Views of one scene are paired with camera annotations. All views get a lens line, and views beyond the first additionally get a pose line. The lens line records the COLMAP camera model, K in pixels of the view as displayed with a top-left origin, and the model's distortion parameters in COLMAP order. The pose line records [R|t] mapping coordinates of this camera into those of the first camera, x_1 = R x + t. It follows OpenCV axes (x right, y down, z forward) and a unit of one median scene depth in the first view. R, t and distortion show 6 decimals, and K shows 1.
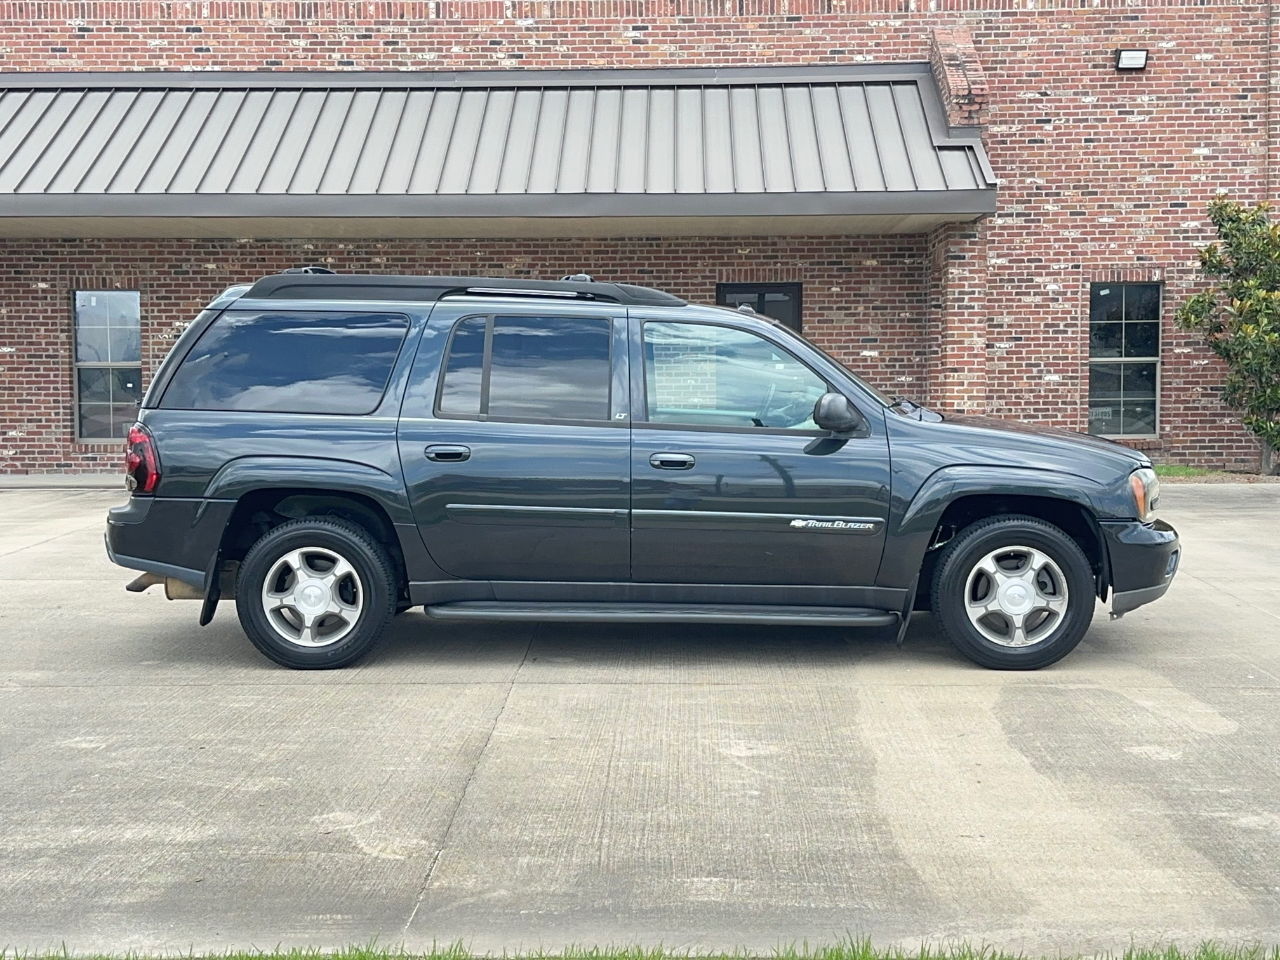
lens RADIAL K [[1734.5, 0, 632.1], [0, 1734.5, 482.5], [0, 0, 1]] dist [0.204467, -0.441953]
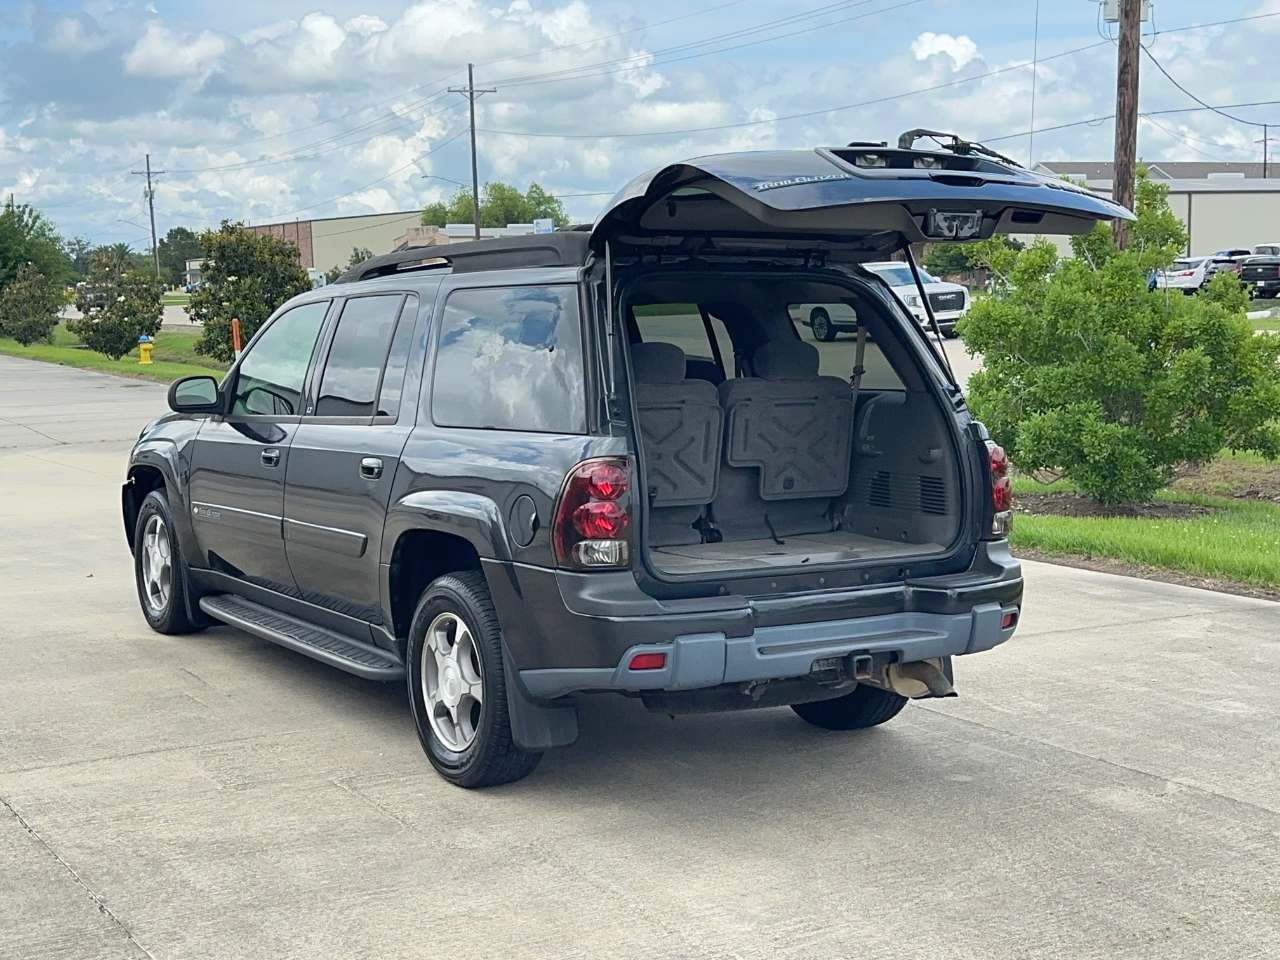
lens RADIAL K [[1747.1, 0, 645.4], [0, 1747.1, 485.5], [0, 0, 1]] dist [0.223284, -0.511941]
pose [[-0.556717, -0.080743, 0.826769, -0.328373], [0.067714, 0.987542, 0.142041, -0.052669], [-0.827938, 0.135060, -0.544314, 0.617937]]
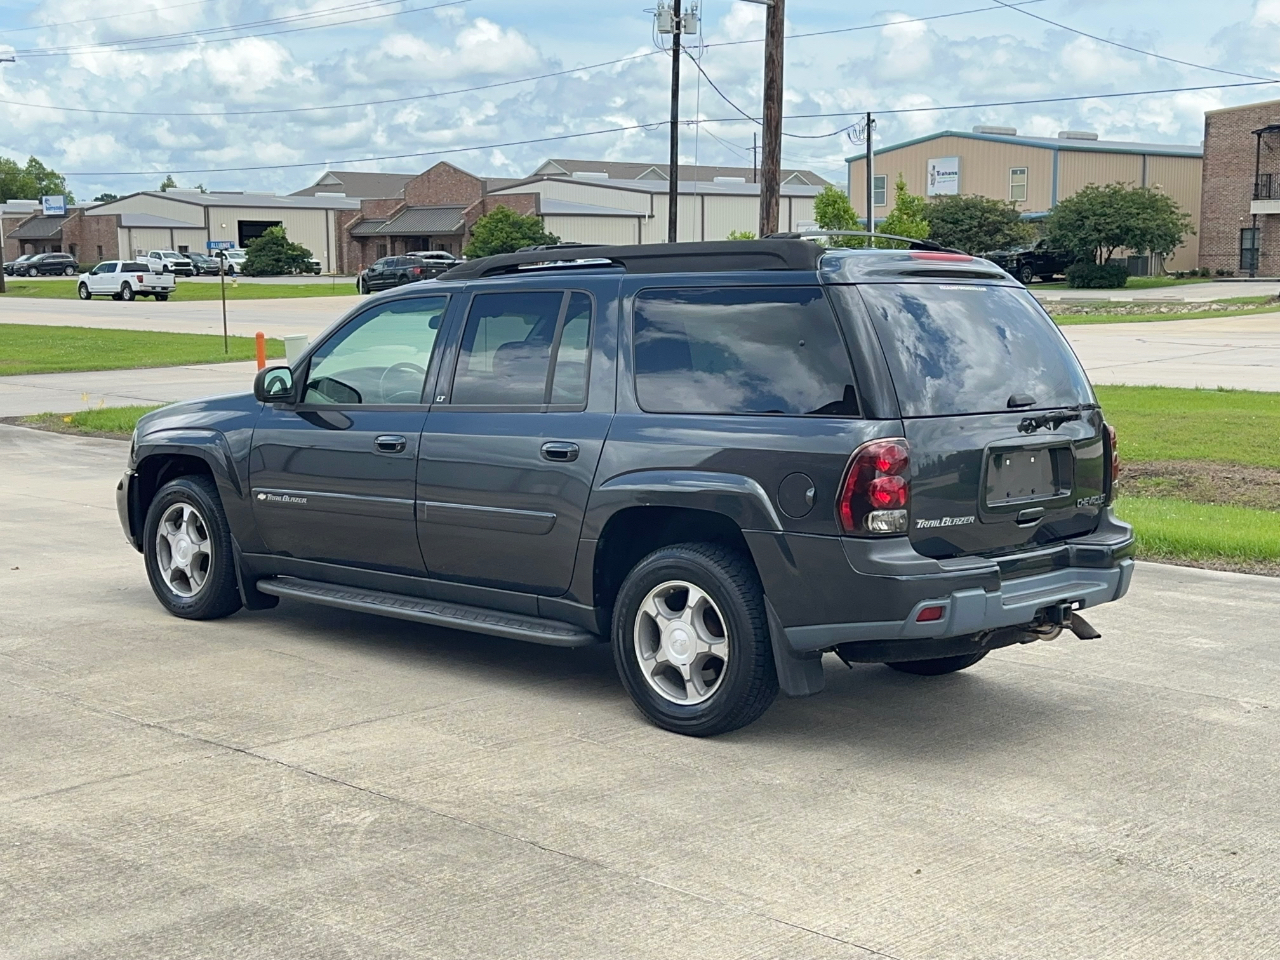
lens RADIAL K [[1734.2, 0, 634.0], [0, 1734.2, 478.5], [0, 0, 1]] dist [0.211593, -0.472723]
pose [[-0.760895, -0.072701, 0.644789, -0.269760], [0.042056, 0.986089, 0.160812, -0.063076], [-0.647510, 0.149478, -0.747253, 0.731353]]
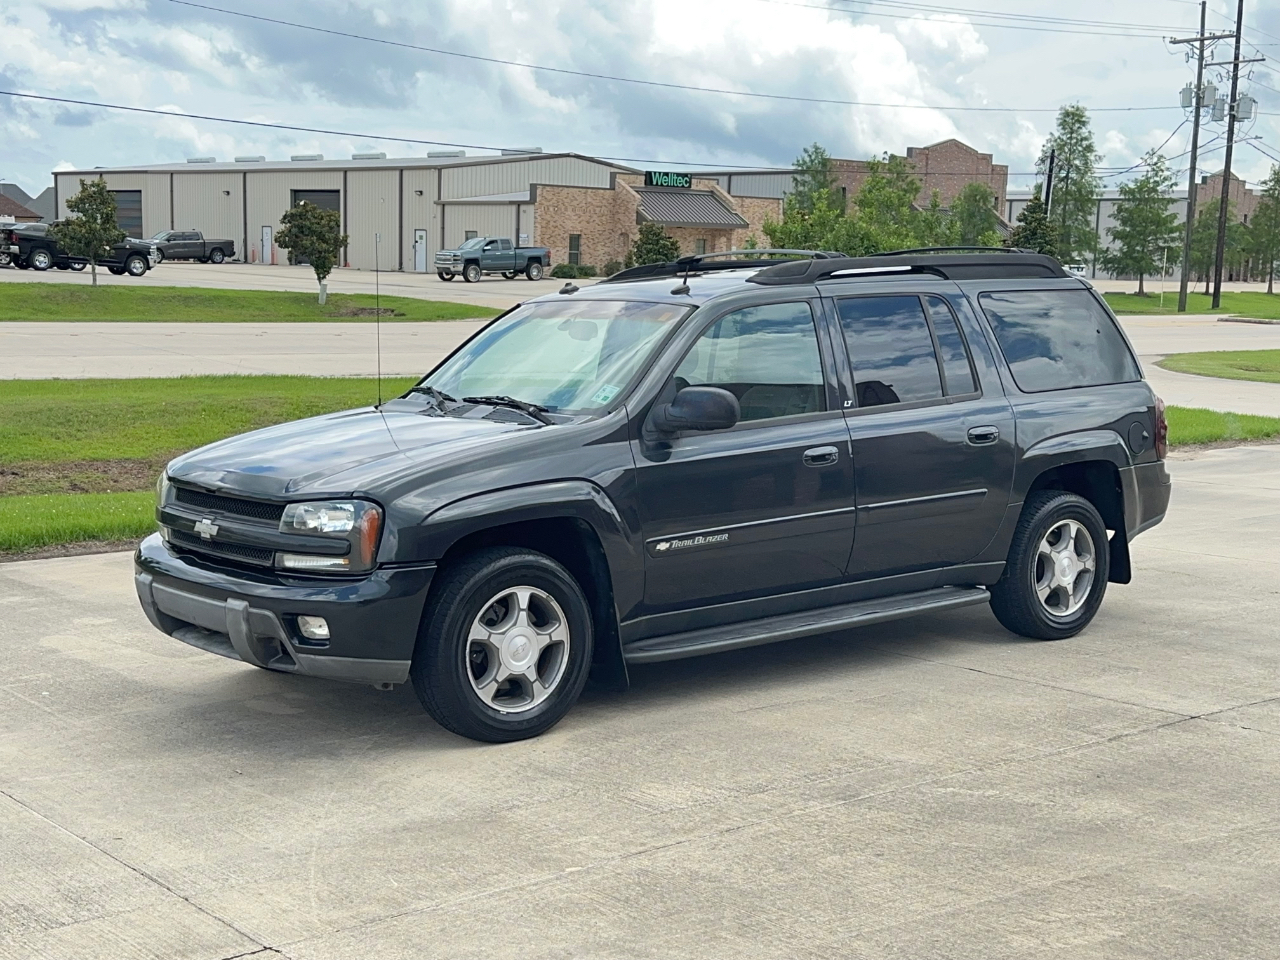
lens RADIAL K [[1738.3, 0, 643.6], [0, 1738.3, 476.1], [0, 0, 1]] dist [0.203932, -0.447605]
pose [[-0.749653, 0.068383, -0.658289, 0.279188], [-0.056142, 0.984492, 0.166203, -0.066400], [0.659446, 0.161552, -0.734188, 0.727253]]
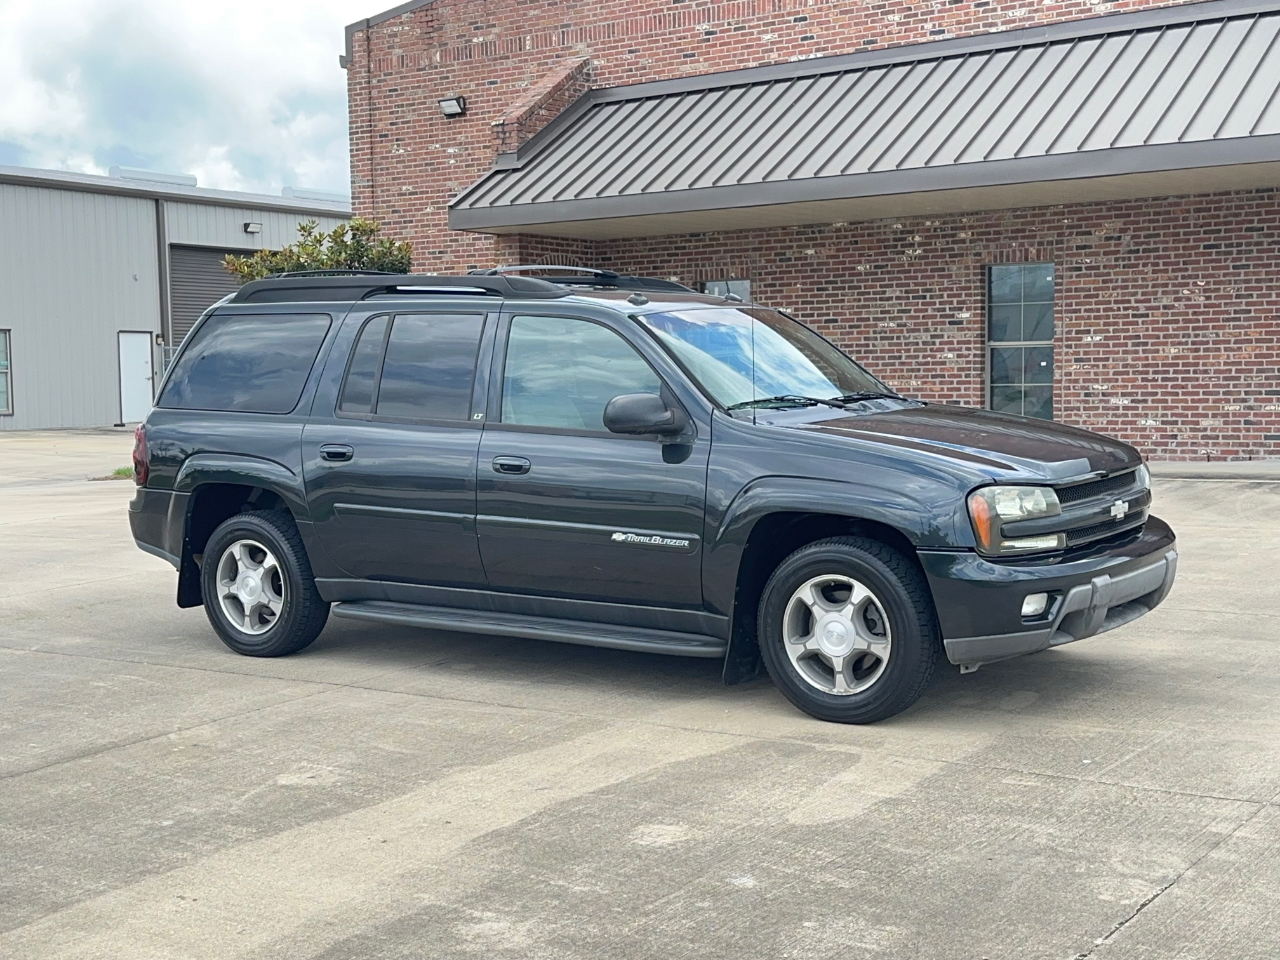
lens RADIAL K [[1739.1, 0, 631.3], [0, 1739.1, 485.4], [0, 0, 1]] dist [0.168388, -0.258708]
pose [[0.834879, 0.025974, -0.549820, 0.236128], [-0.016350, 0.999615, 0.022396, -0.009313], [0.550190, -0.009708, 0.834983, 0.099347]]
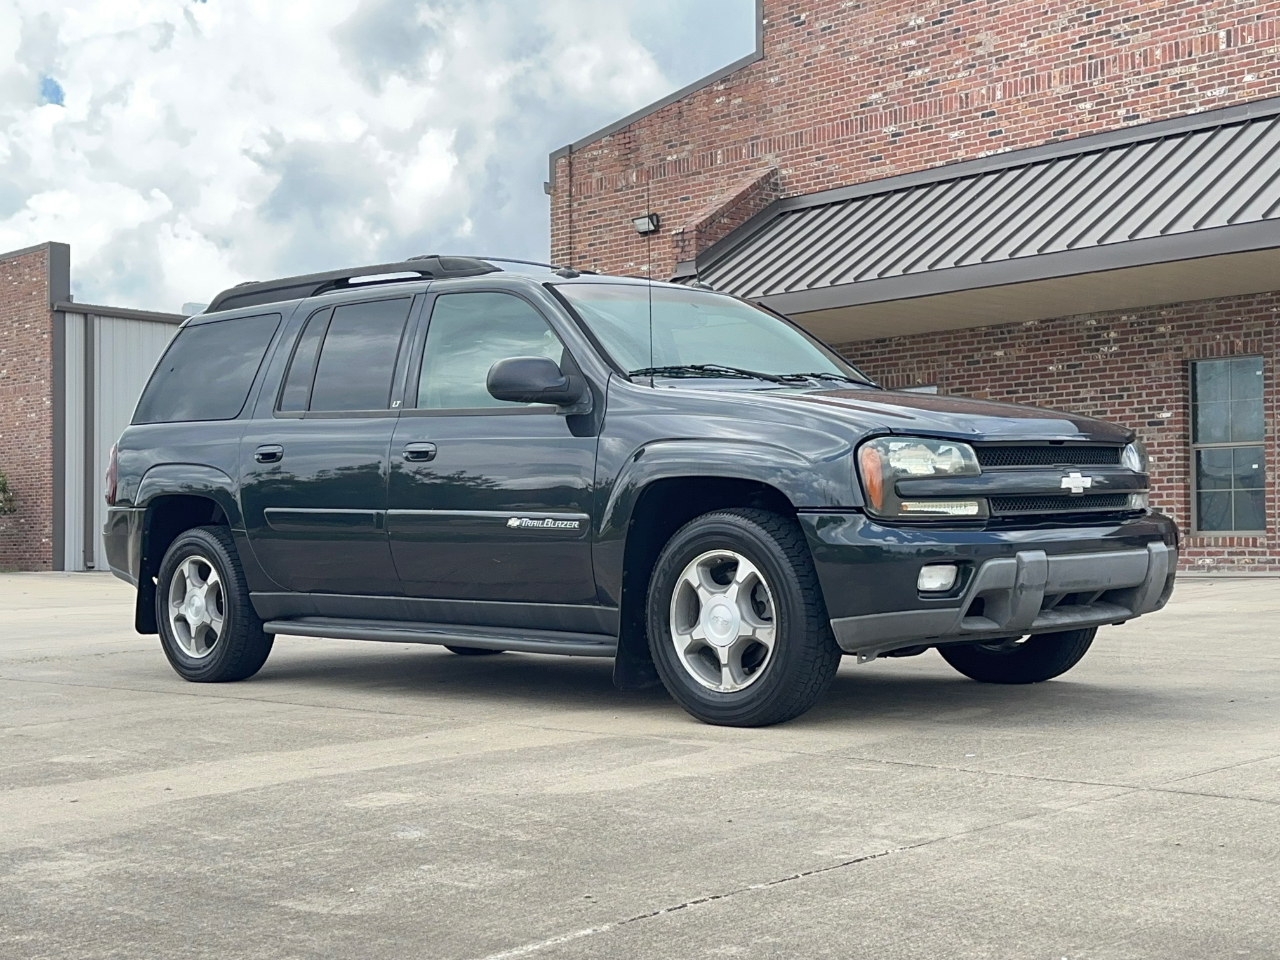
lens RADIAL K [[1734.5, 0, 632.1], [0, 1734.5, 482.5], [0, 0, 1]] dist [0.204467, -0.441953]
pose [[0.726439, -0.029202, -0.686610, 0.270815], [-0.031137, 0.996672, -0.075332, 0.025200], [0.686525, 0.076103, 0.723112, 0.181619]]
